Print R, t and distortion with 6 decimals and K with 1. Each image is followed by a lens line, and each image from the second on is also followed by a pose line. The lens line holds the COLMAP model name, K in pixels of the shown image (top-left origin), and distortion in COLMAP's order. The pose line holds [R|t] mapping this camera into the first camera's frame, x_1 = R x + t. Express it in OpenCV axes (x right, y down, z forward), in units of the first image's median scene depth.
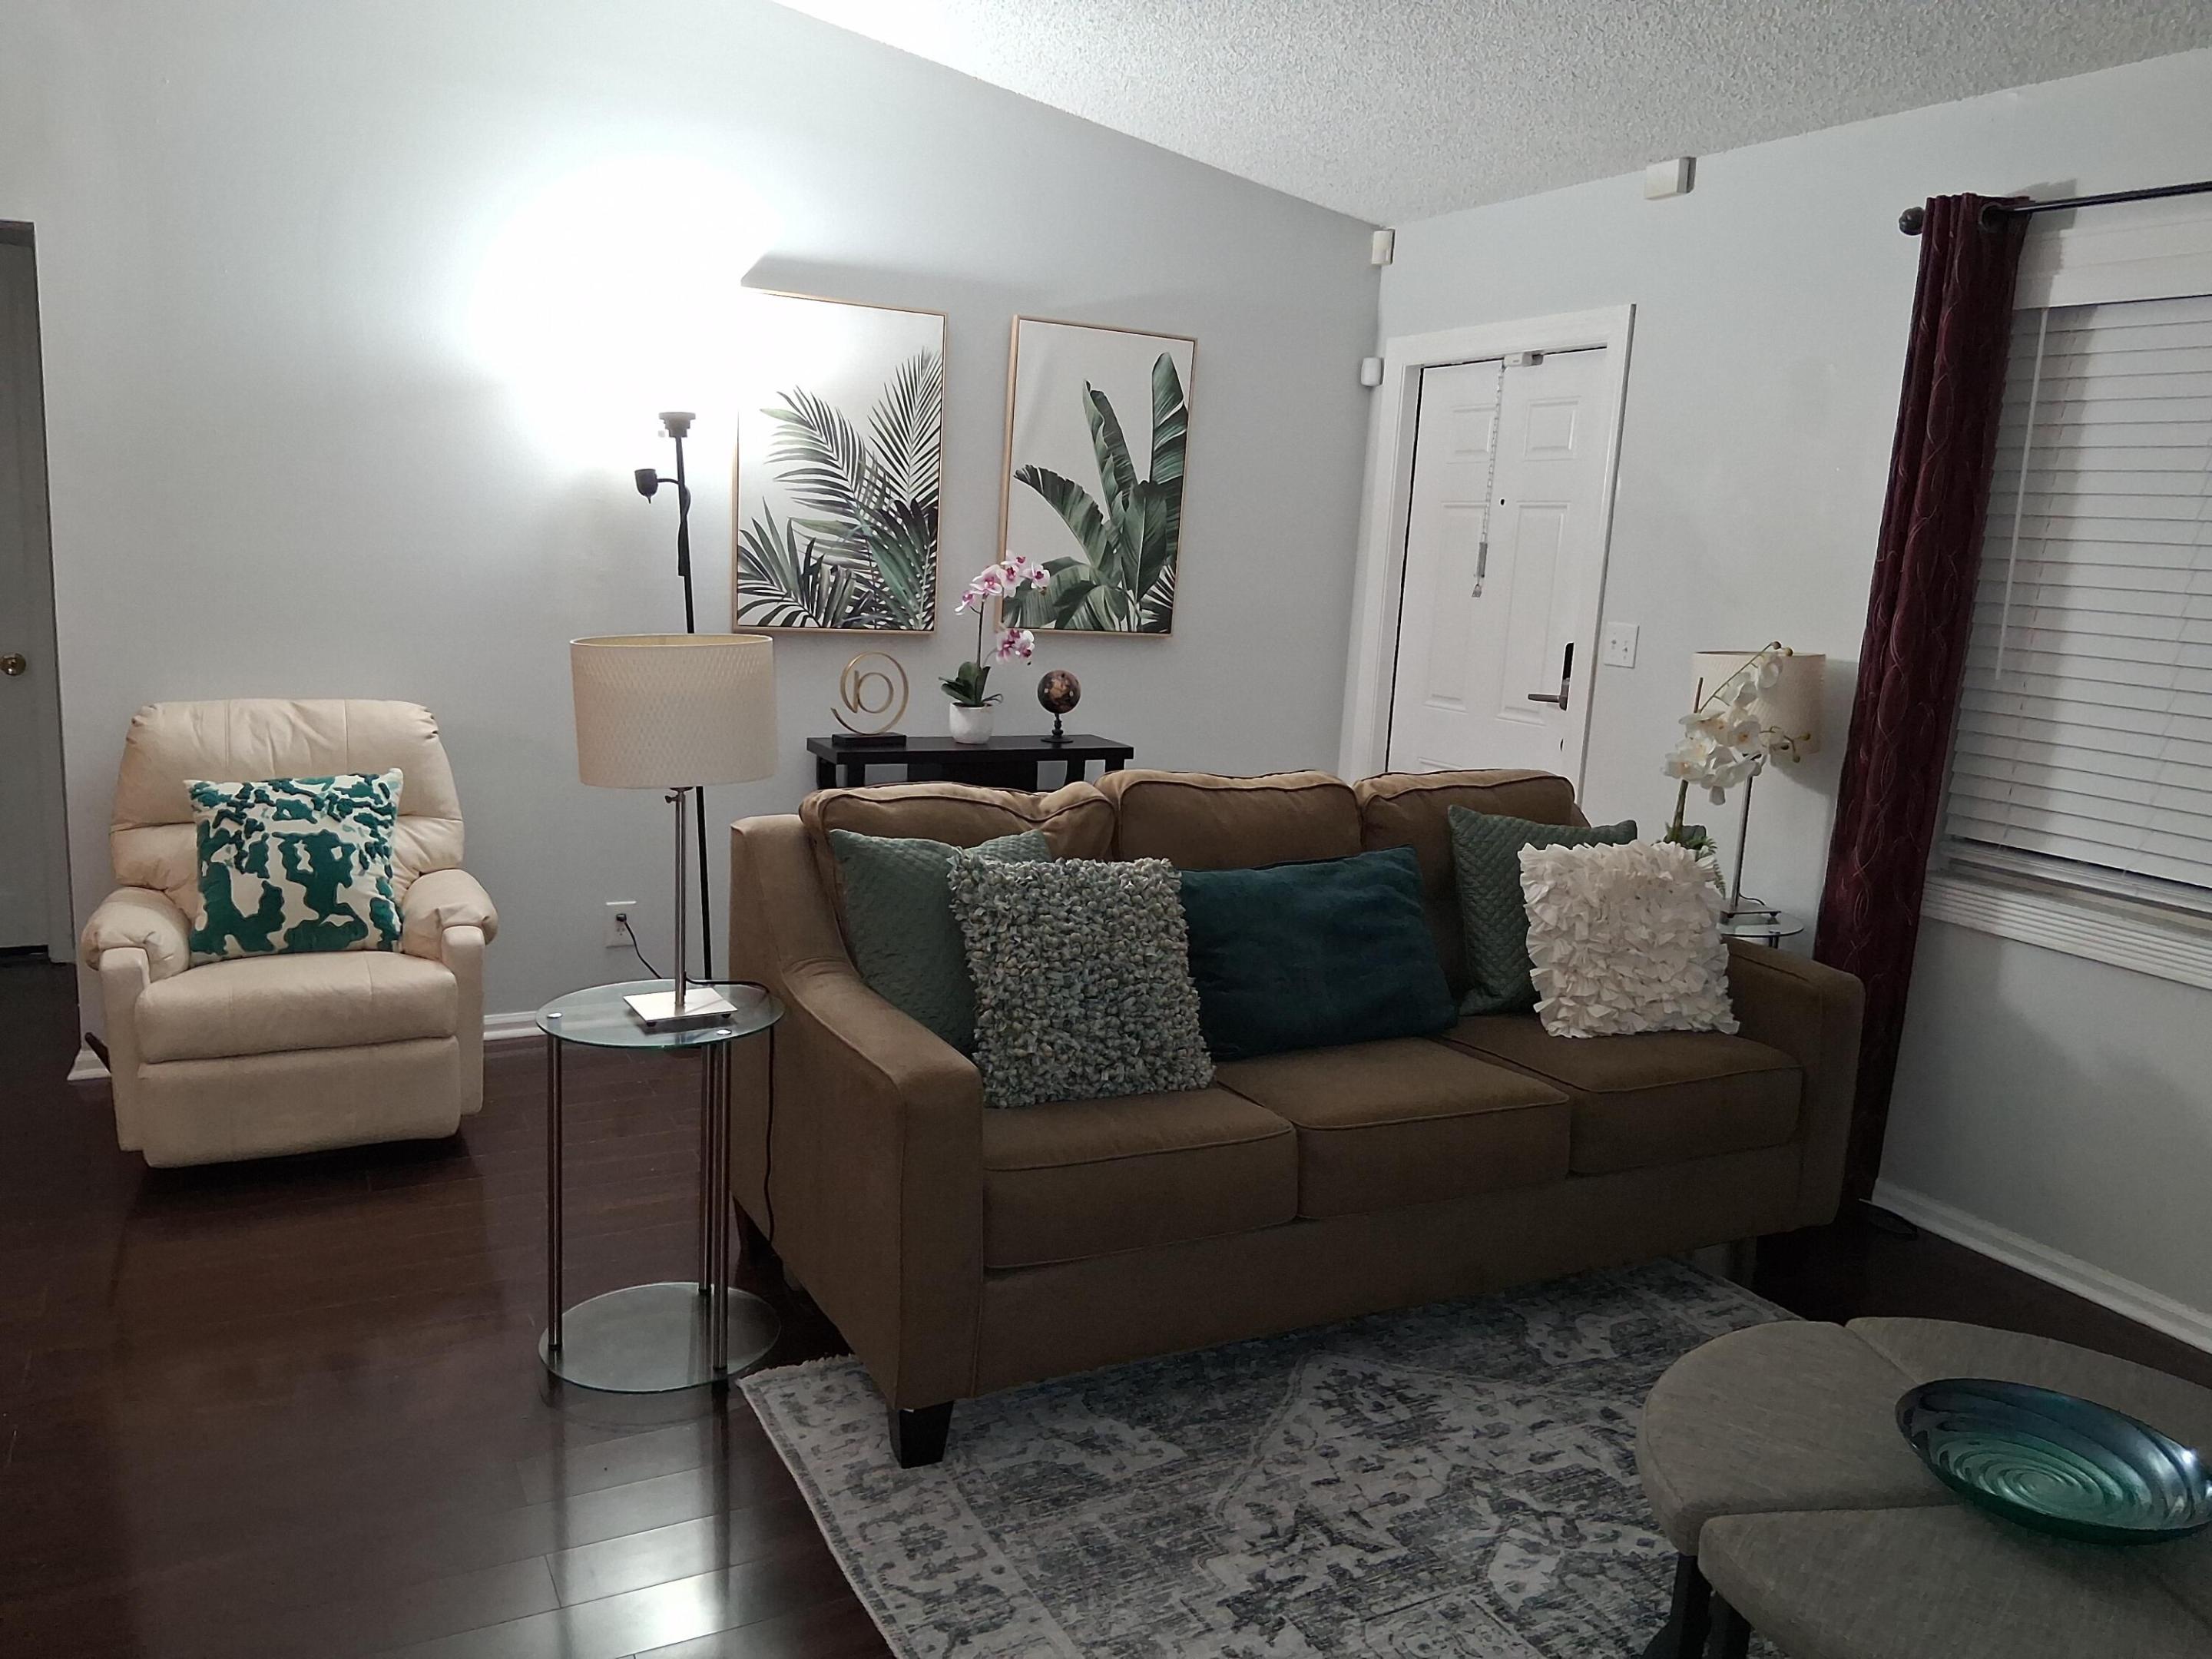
lens RADIAL K [[1673.4, 0, 1106.0], [0, 1673.4, 829.5], [0, 0, 1]] dist [0.114876, -0.194420]
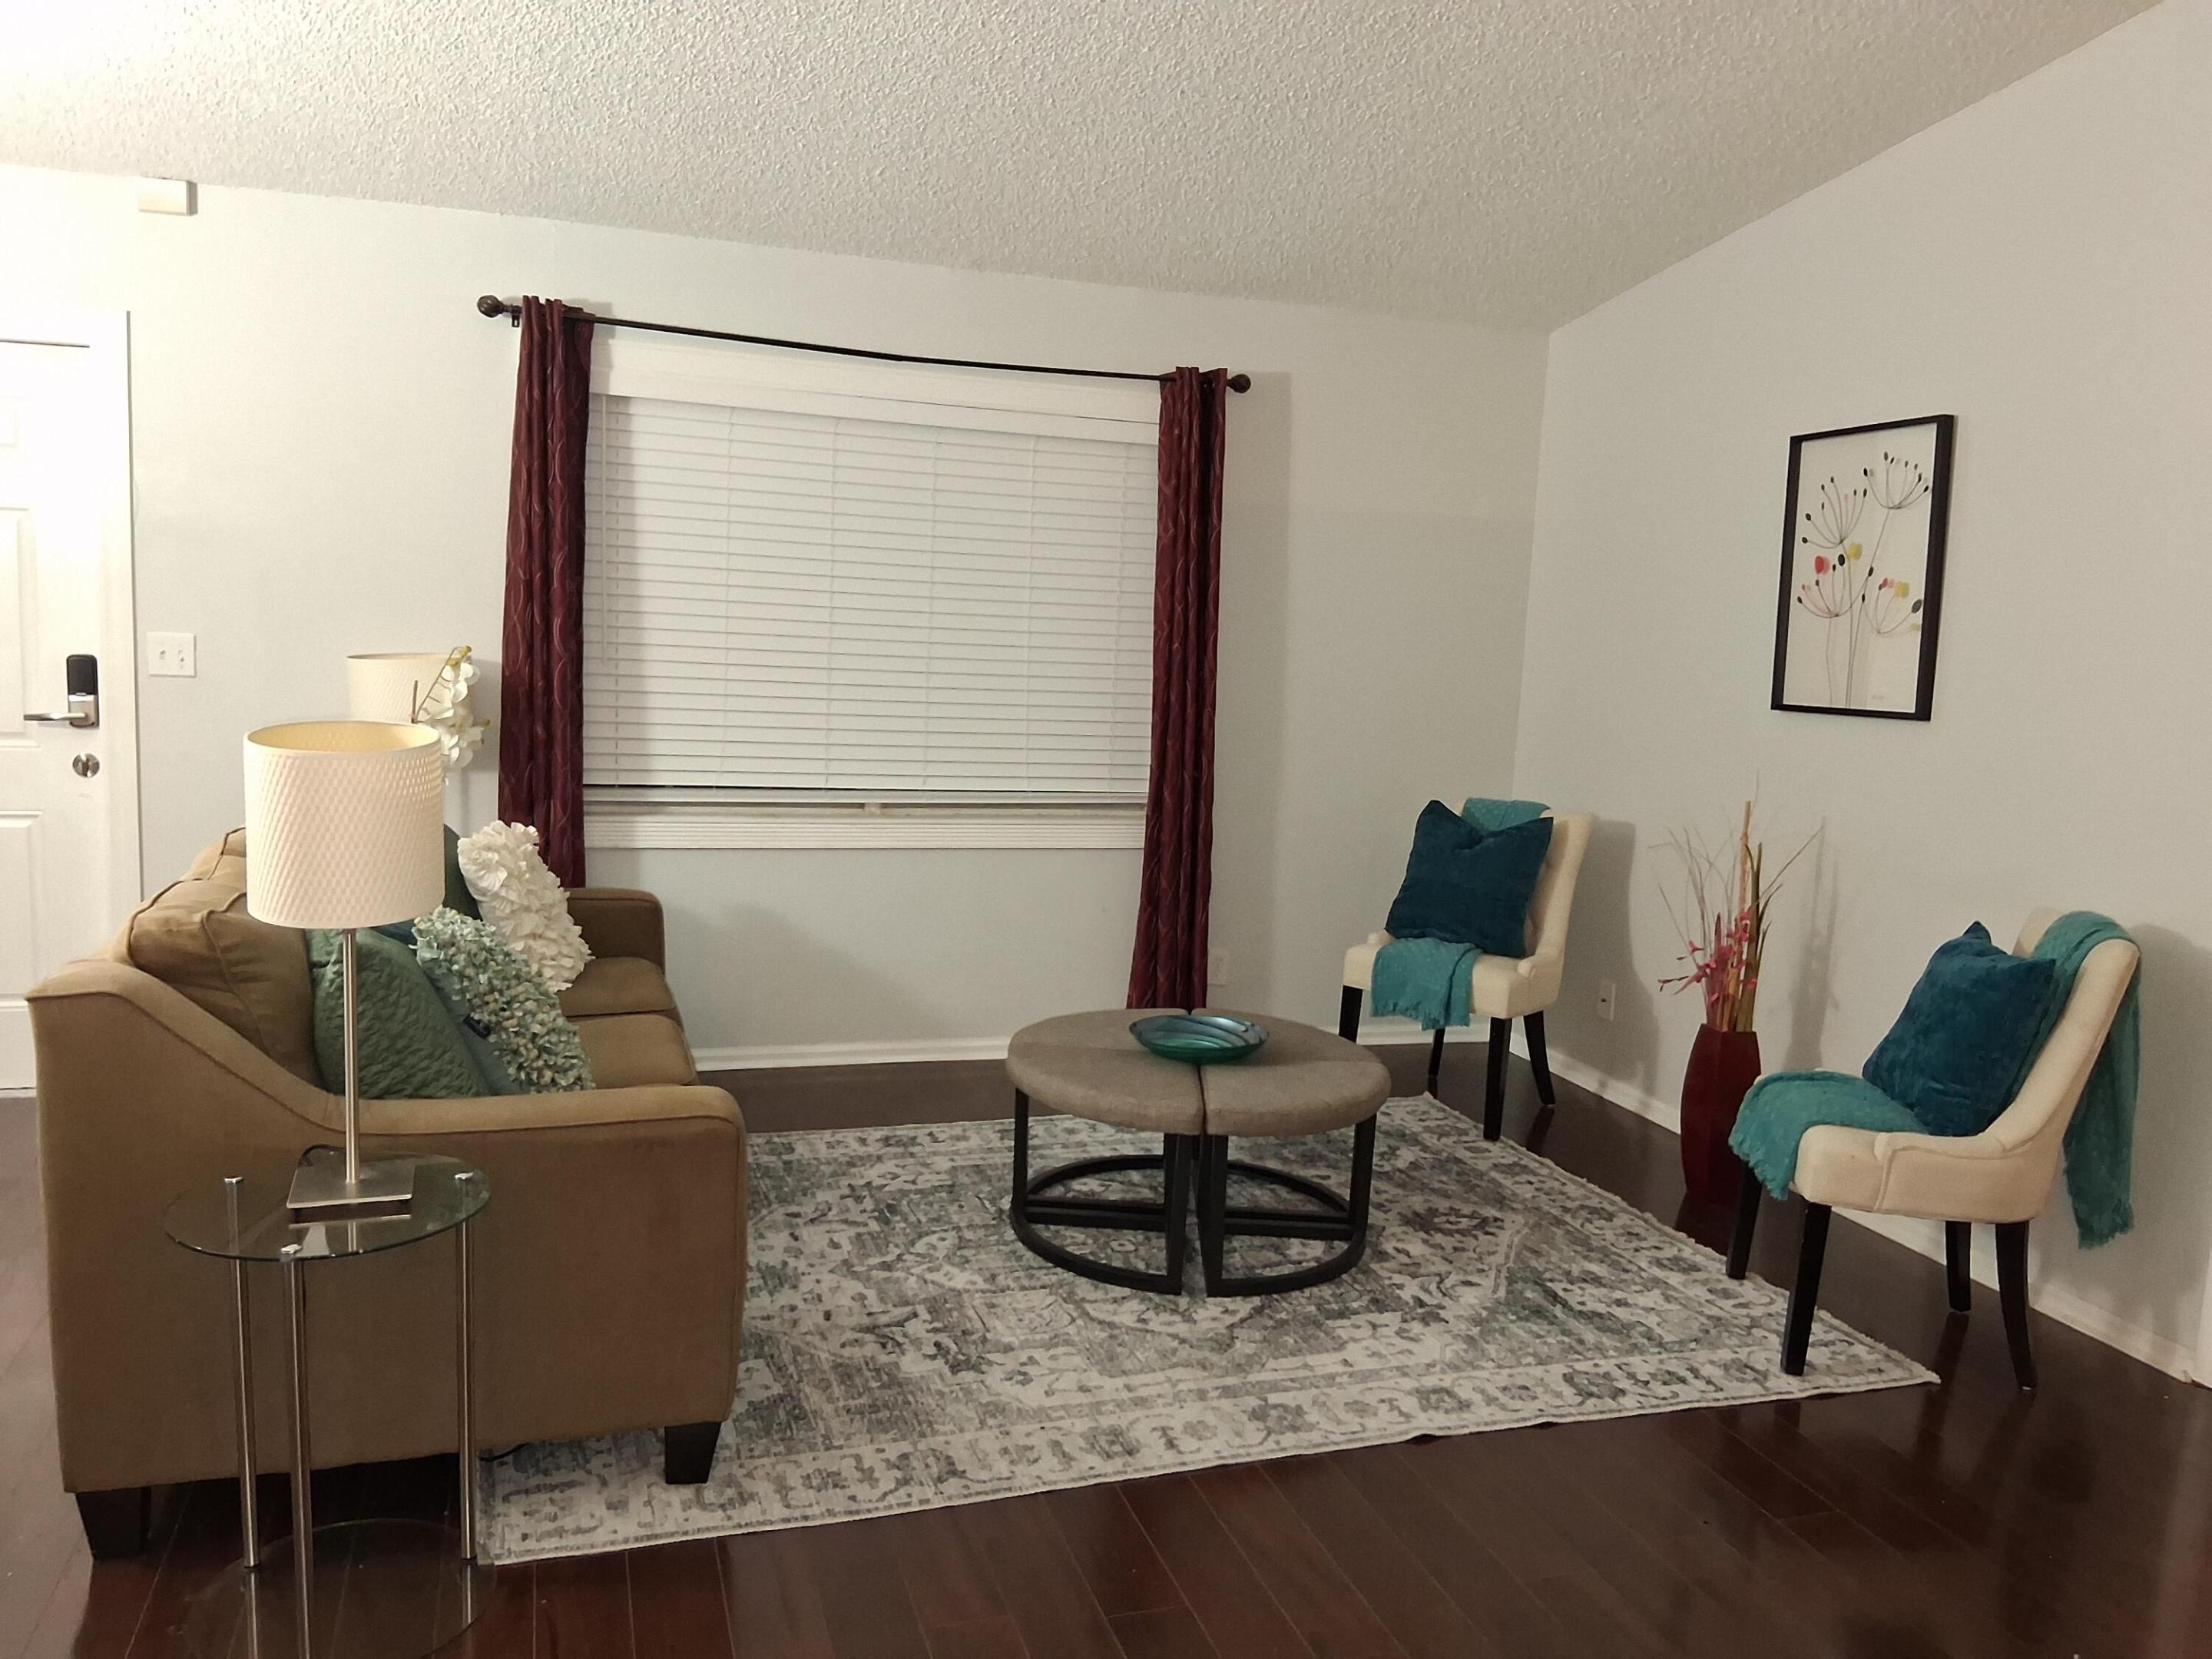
lens RADIAL K [[1673.4, 0, 1106.0], [0, 1673.4, 829.5], [0, 0, 1]] dist [0.114876, -0.194420]
pose [[0.154551, -0.168634, 0.973487, -0.958931], [0.134050, 0.979793, 0.148445, -0.134294], [-0.978849, 0.107554, 0.174033, 0.484081]]
